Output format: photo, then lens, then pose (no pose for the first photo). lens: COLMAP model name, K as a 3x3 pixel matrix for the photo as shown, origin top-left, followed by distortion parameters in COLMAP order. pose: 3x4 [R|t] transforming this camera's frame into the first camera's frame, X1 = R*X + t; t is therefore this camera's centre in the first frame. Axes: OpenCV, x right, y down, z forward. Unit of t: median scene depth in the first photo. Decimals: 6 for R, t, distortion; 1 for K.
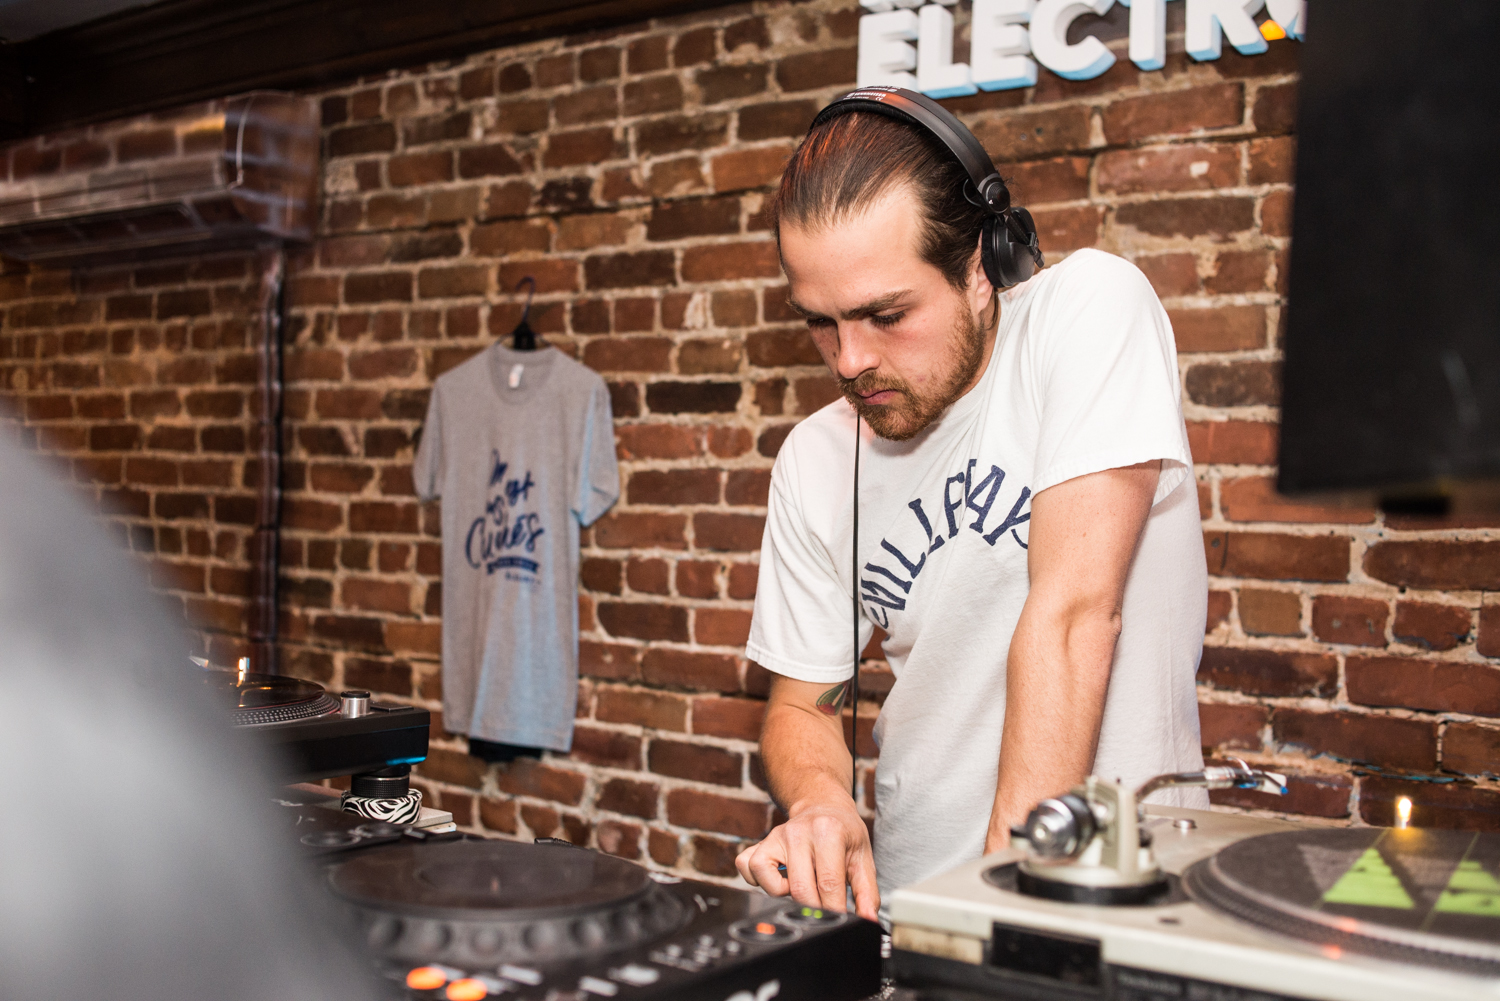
lens RADIAL K [[1518.0, 0, 750.0], [0, 1518.0, 500.5], [0, 0, 1]] dist [-0.062677, -0.001743]
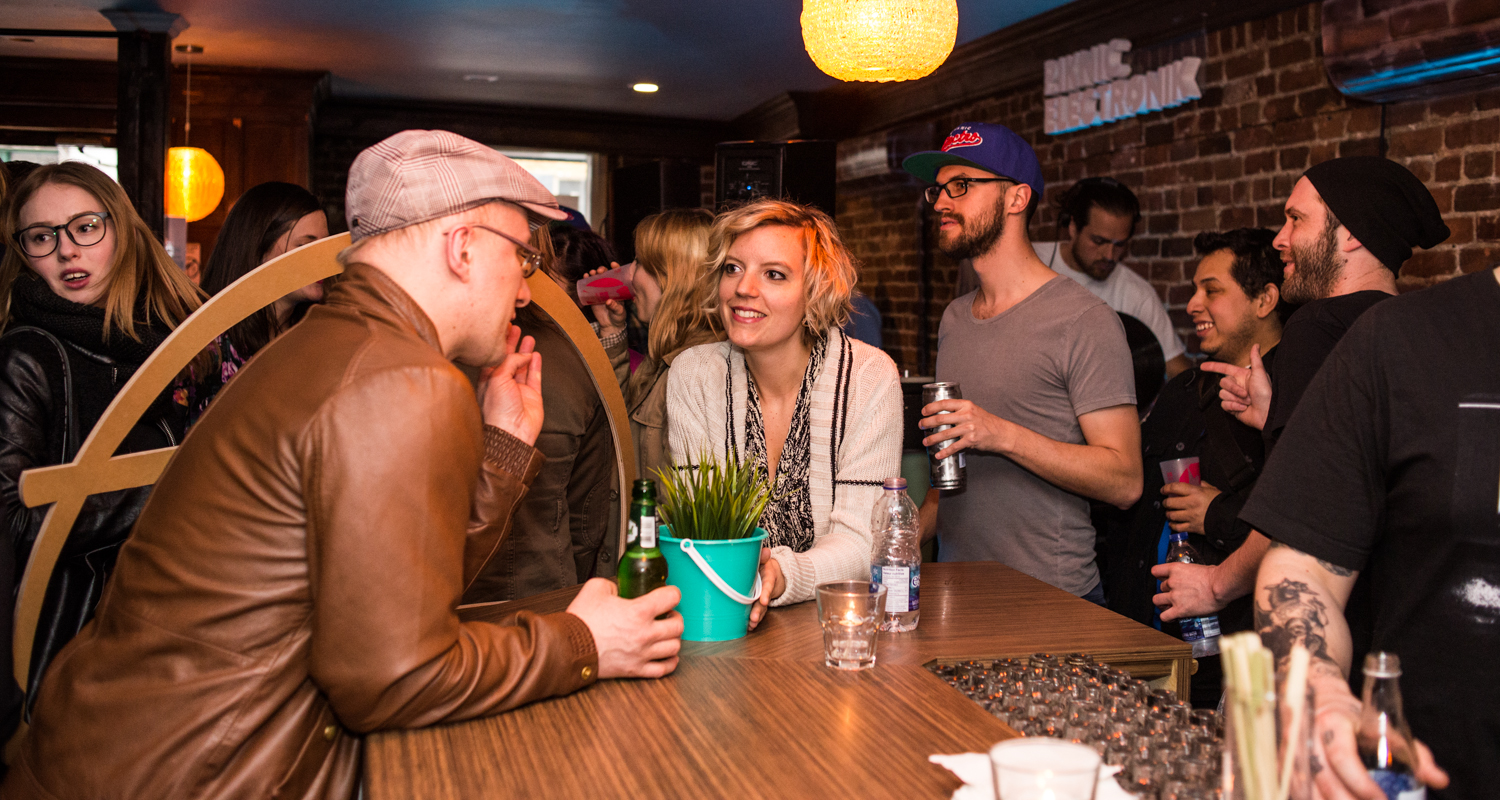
lens RADIAL K [[1447.5, 0, 750.0], [0, 1447.5, 400.0], [0, 0, 1]] dist [-0.006007, -0.004380]
pose [[0.754306, 0.041649, -0.655200, 1.395034], [-0.012743, 0.998727, 0.048815, 0.063726], [0.656399, -0.028472, 0.753876, -1.204503]]
